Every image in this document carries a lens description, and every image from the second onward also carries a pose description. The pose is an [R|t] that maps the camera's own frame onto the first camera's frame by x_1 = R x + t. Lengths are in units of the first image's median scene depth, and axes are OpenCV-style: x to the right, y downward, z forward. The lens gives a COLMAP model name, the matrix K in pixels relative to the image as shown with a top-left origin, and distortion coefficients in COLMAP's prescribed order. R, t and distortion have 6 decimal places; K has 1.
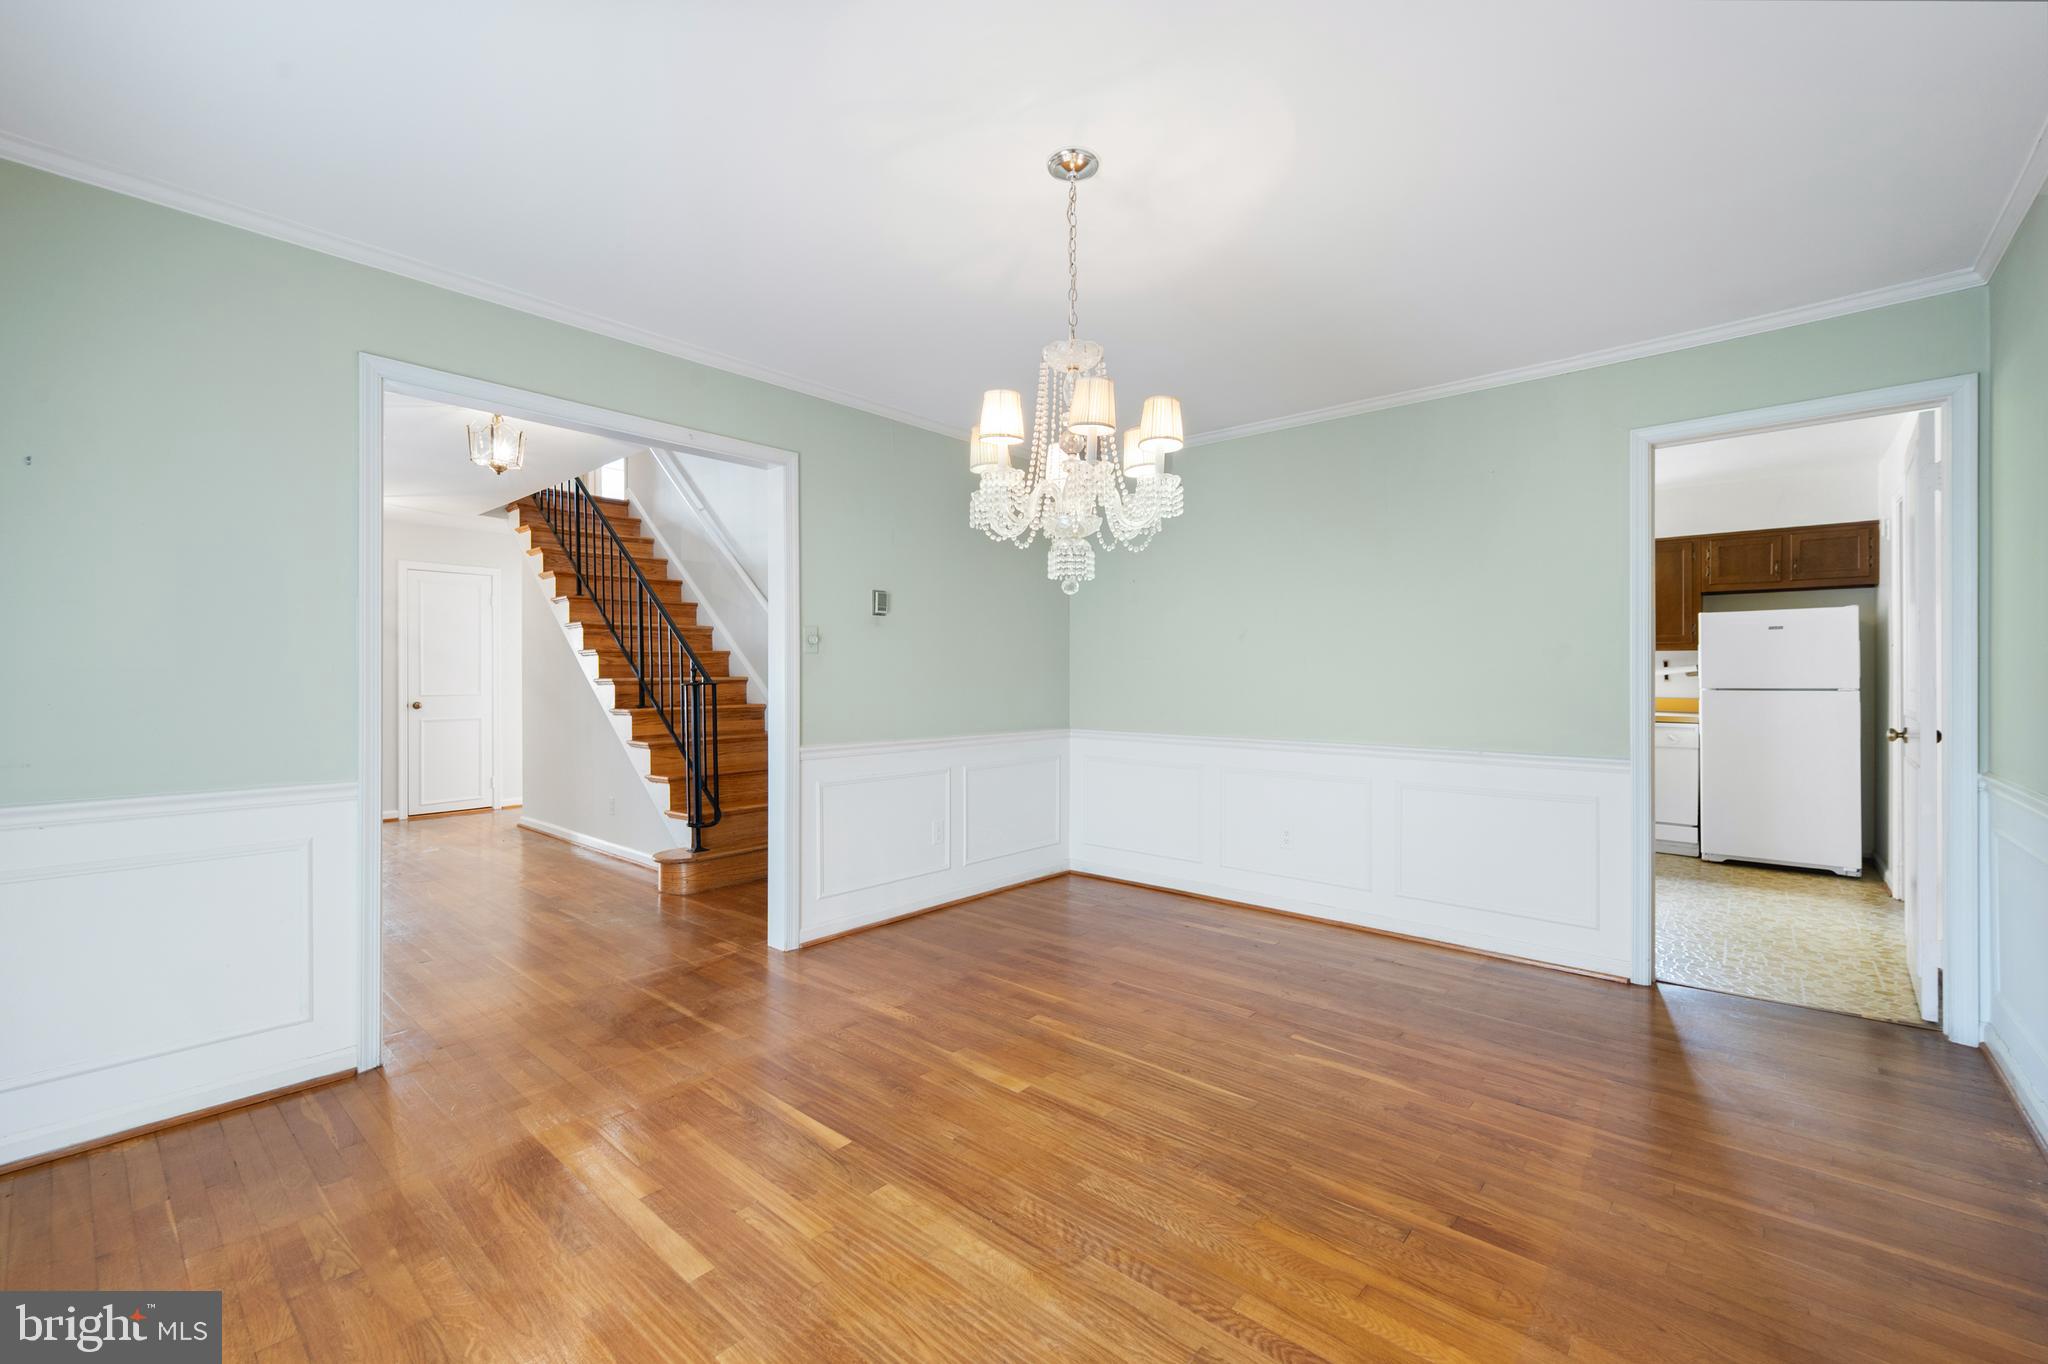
lens RADIAL K [[848.9, 0, 1020.0], [0, 848.9, 676.9], [0, 0, 1]] dist [0.002168, 0.000186]
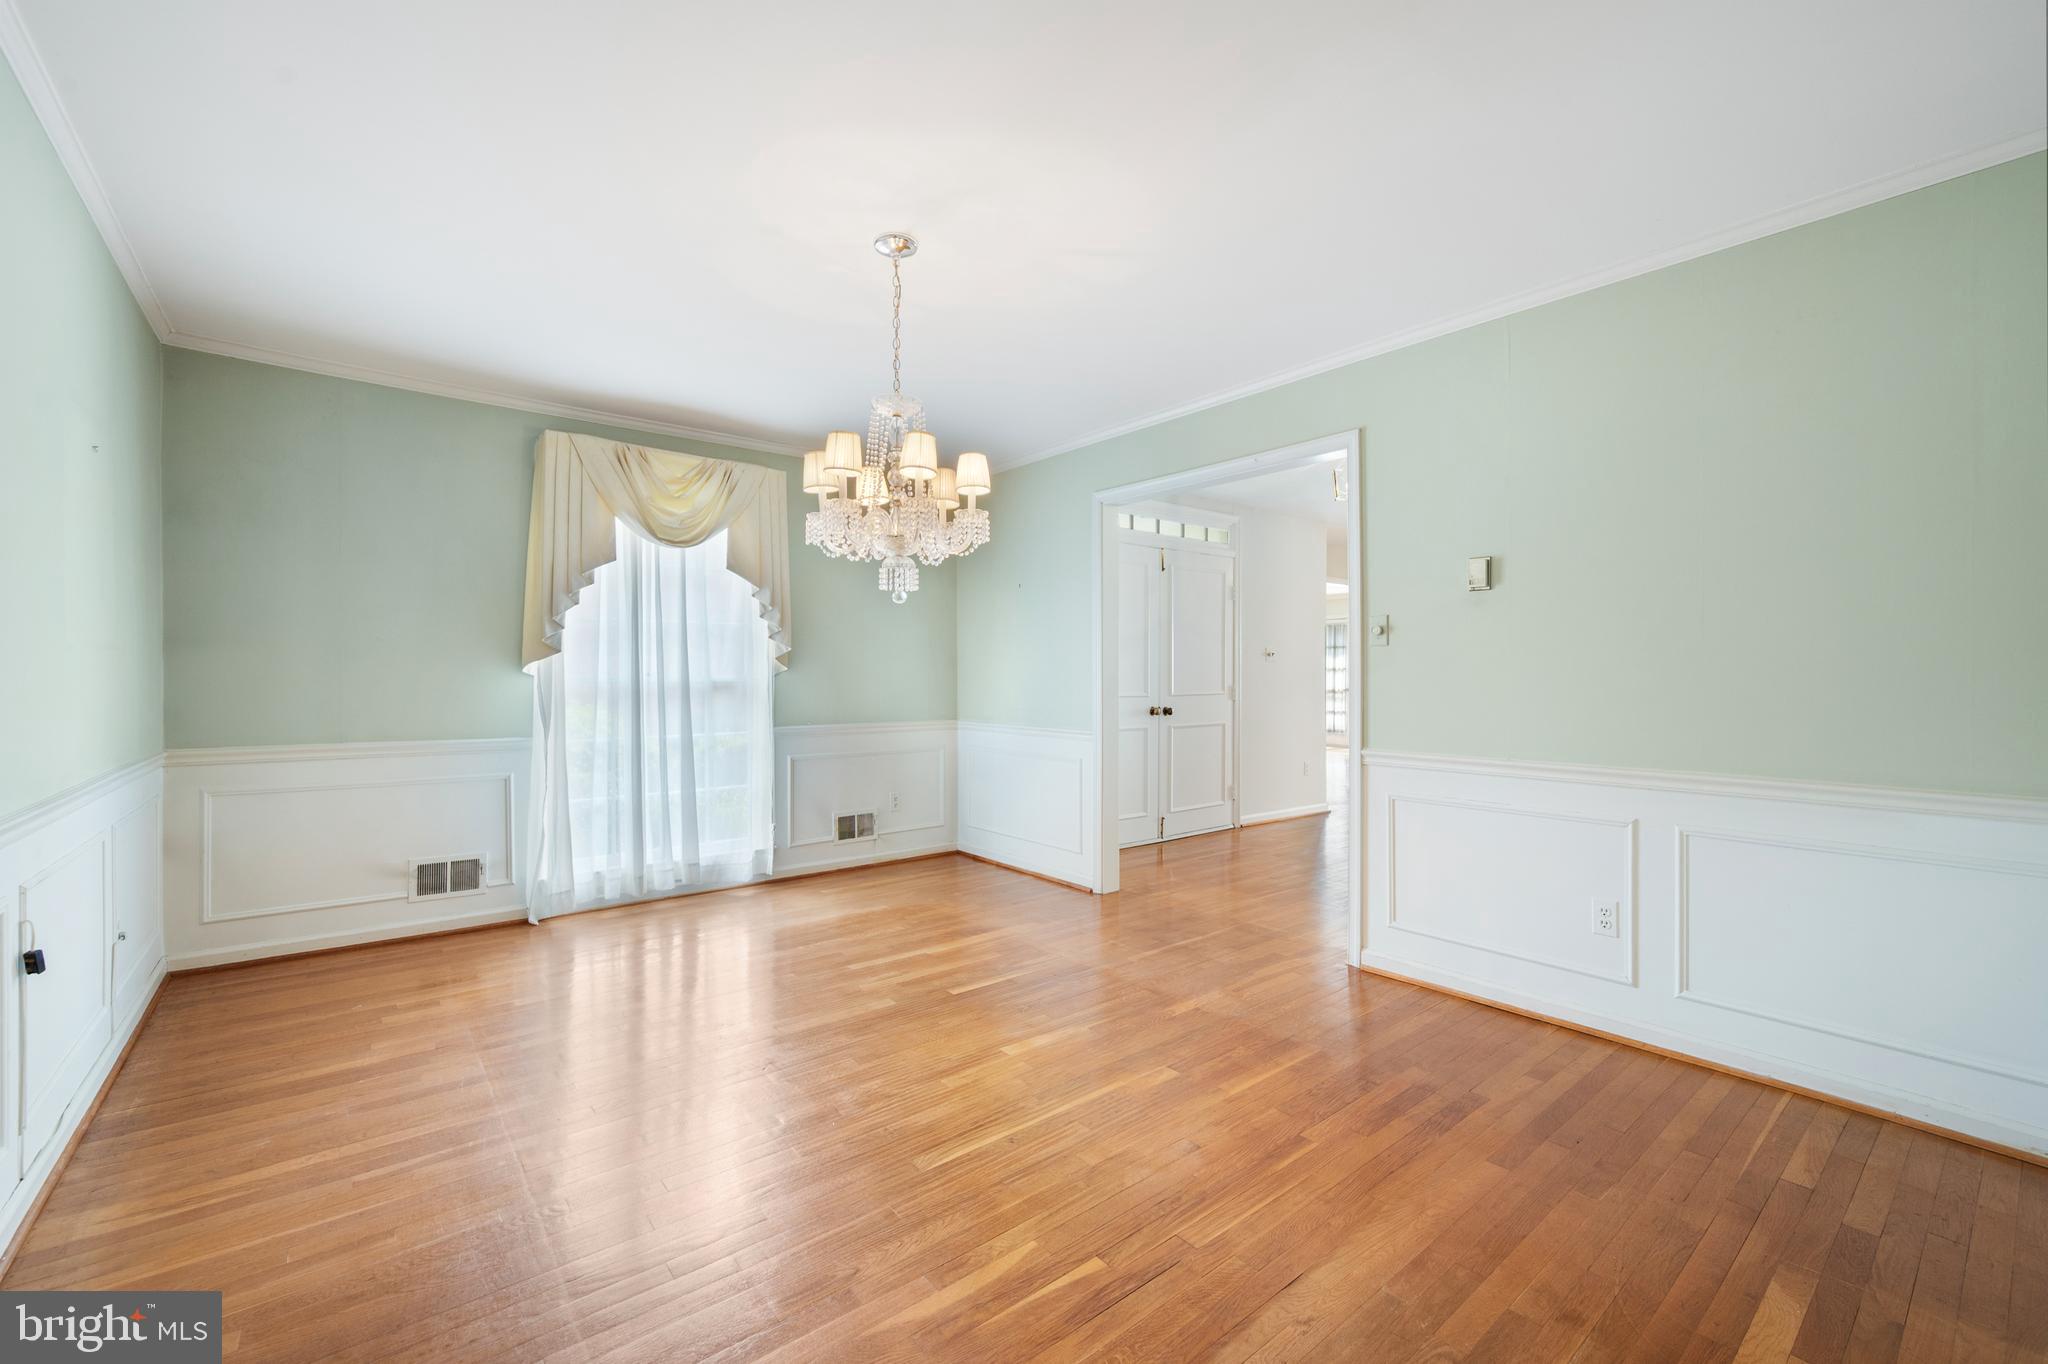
lens RADIAL K [[861.8, 0, 1018.9], [0, 861.8, 676.5], [0, 0, 1]] dist [-0.002637, -0.000060]
pose [[-0.171106, 0.011082, -0.985190, 1.037626], [0.001619, 0.999939, 0.010967, -0.009053], [0.985251, 0.000281, -0.171113, 1.152225]]
